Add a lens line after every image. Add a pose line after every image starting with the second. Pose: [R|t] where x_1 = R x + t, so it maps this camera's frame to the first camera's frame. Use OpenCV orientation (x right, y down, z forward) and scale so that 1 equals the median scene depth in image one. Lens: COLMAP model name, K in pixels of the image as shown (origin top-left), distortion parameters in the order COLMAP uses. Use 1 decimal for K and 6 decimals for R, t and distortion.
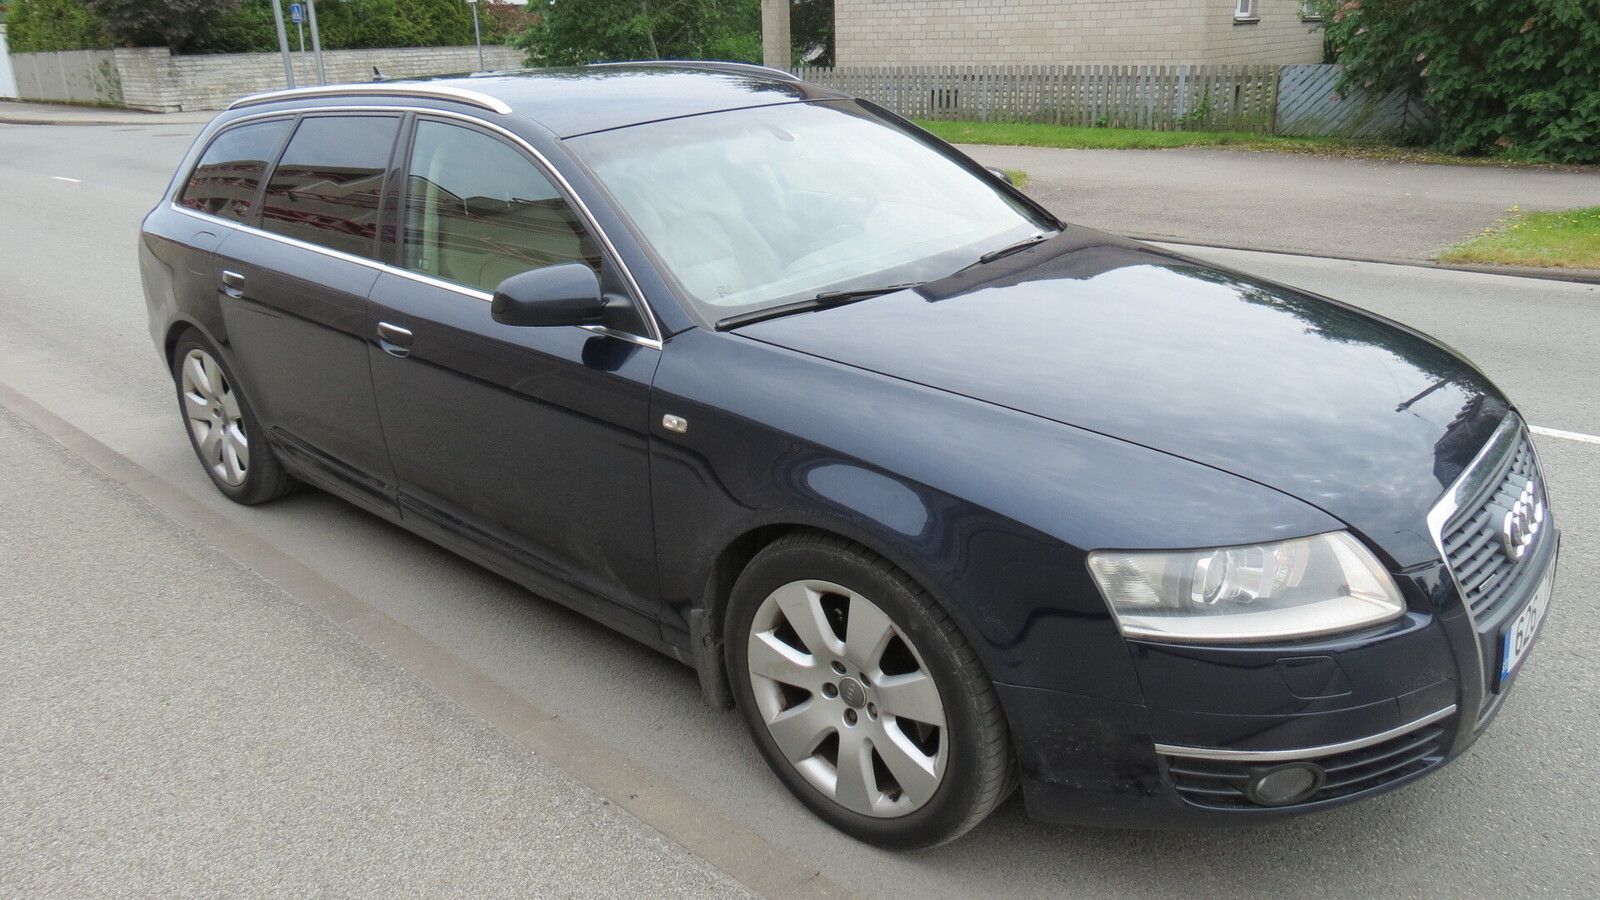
lens RADIAL K [[1163.1, 0, 802.3], [0, 1163.1, 446.8], [0, 0, 1]] dist [-0.007967, 0.005025]
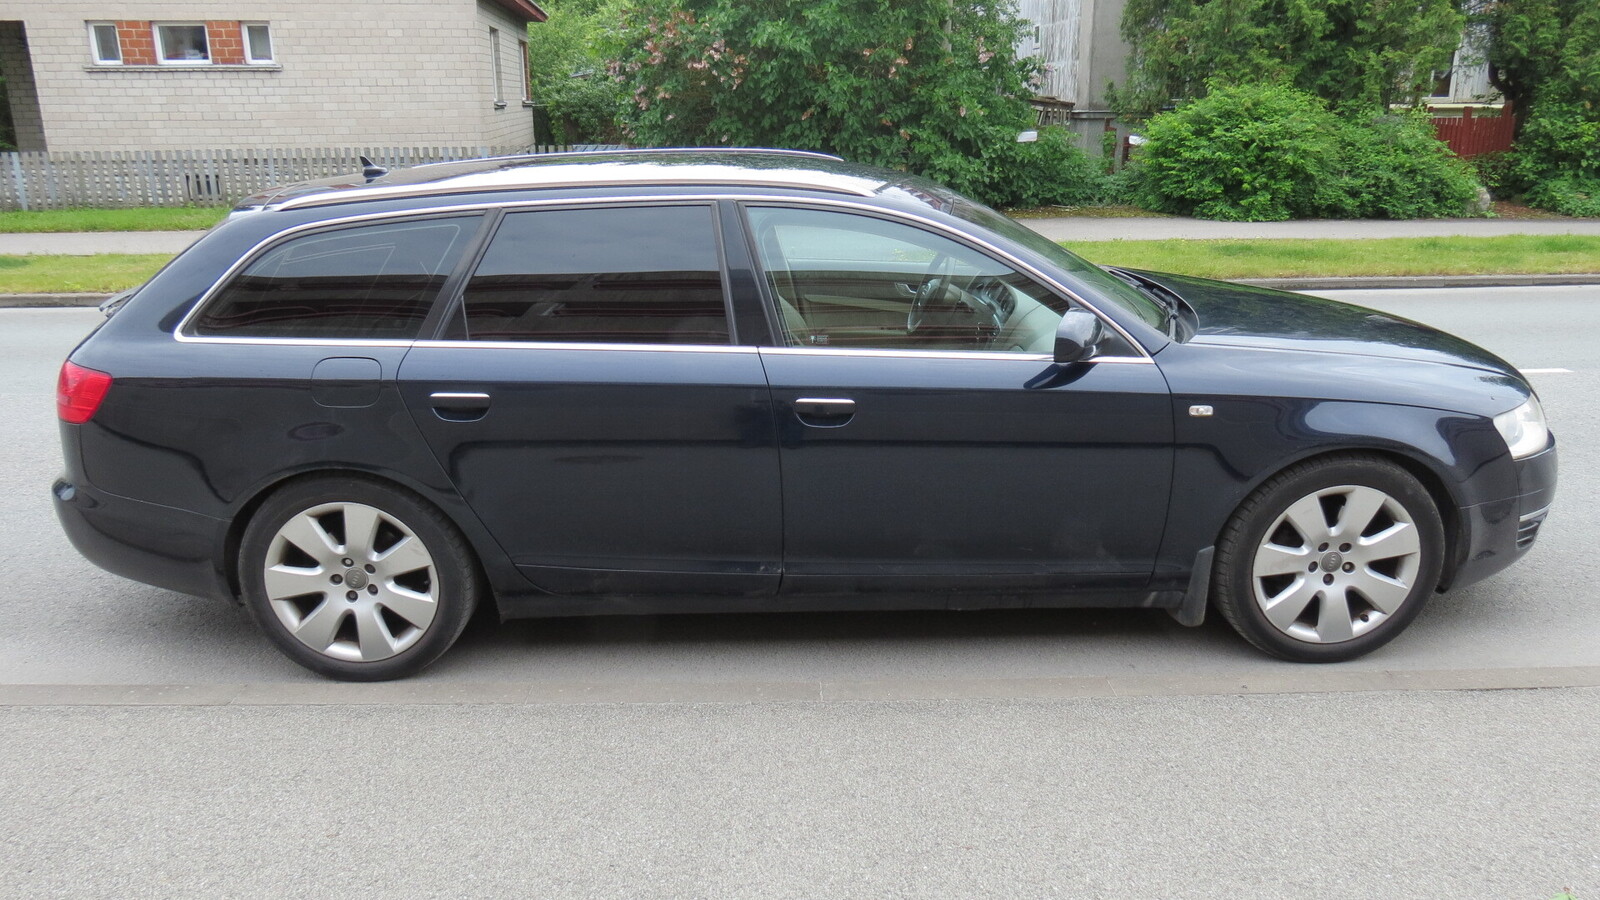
lens RADIAL K [[1163.1, 0, 804.5], [0, 1163.1, 451.6], [0, 0, 1]] dist [-0.007967, 0.005025]
pose [[0.718784, -0.182775, 0.670778, -0.207594], [0.222263, 0.974602, 0.027392, -0.017324], [-0.658748, 0.129400, 0.741152, 0.046480]]
